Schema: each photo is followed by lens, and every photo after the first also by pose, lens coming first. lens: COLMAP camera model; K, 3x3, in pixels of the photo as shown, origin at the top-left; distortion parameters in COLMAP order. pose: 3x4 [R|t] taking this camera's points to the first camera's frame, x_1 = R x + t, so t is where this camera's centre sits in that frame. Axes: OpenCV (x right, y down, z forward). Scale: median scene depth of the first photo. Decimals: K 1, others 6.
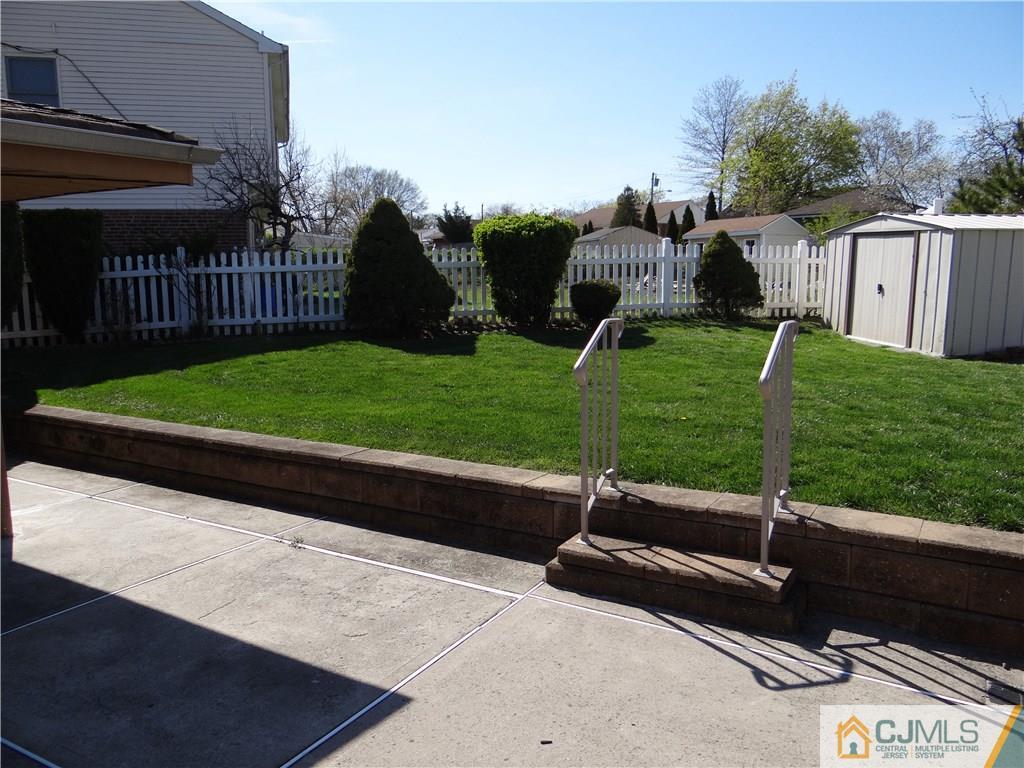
lens RADIAL K [[808.5, 0, 504.4], [0, 808.5, 378.3], [0, 0, 1]] dist [-0.007707, 0.010109]
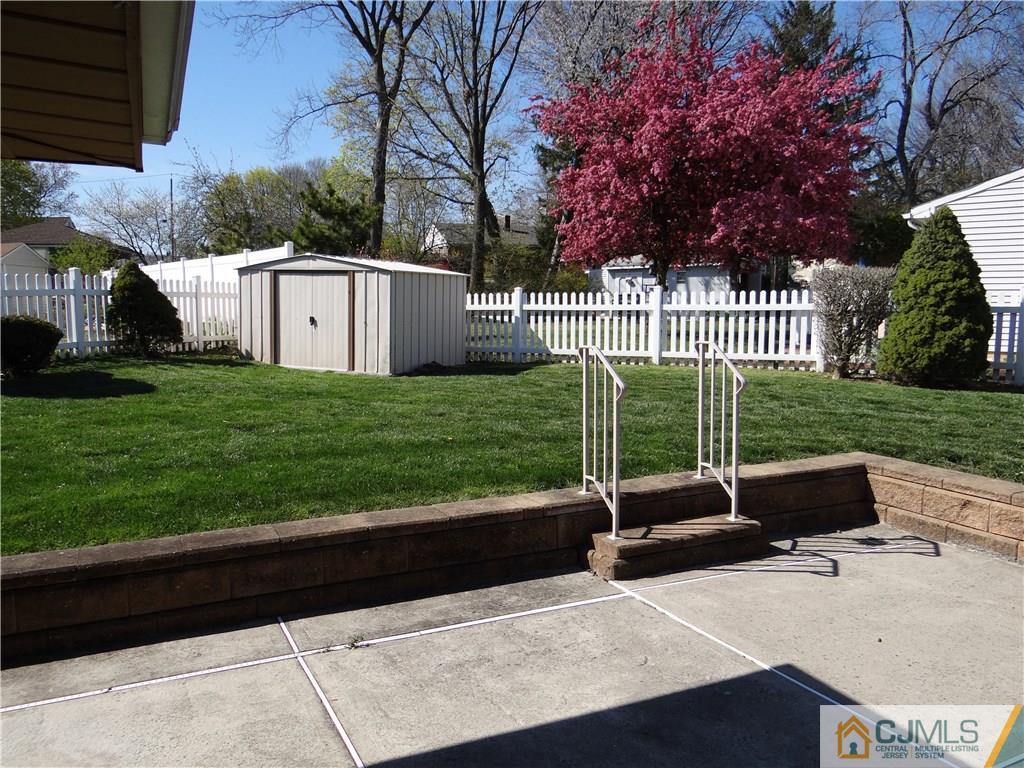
lens RADIAL K [[808.5, 0, 504.4], [0, 808.5, 378.3], [0, 0, 1]] dist [-0.007707, 0.010109]
pose [[0.558814, -0.075956, 0.825807, -0.358611], [0.110049, 0.993782, 0.016938, -0.024082], [-0.821959, 0.081414, 0.563698, 0.177059]]
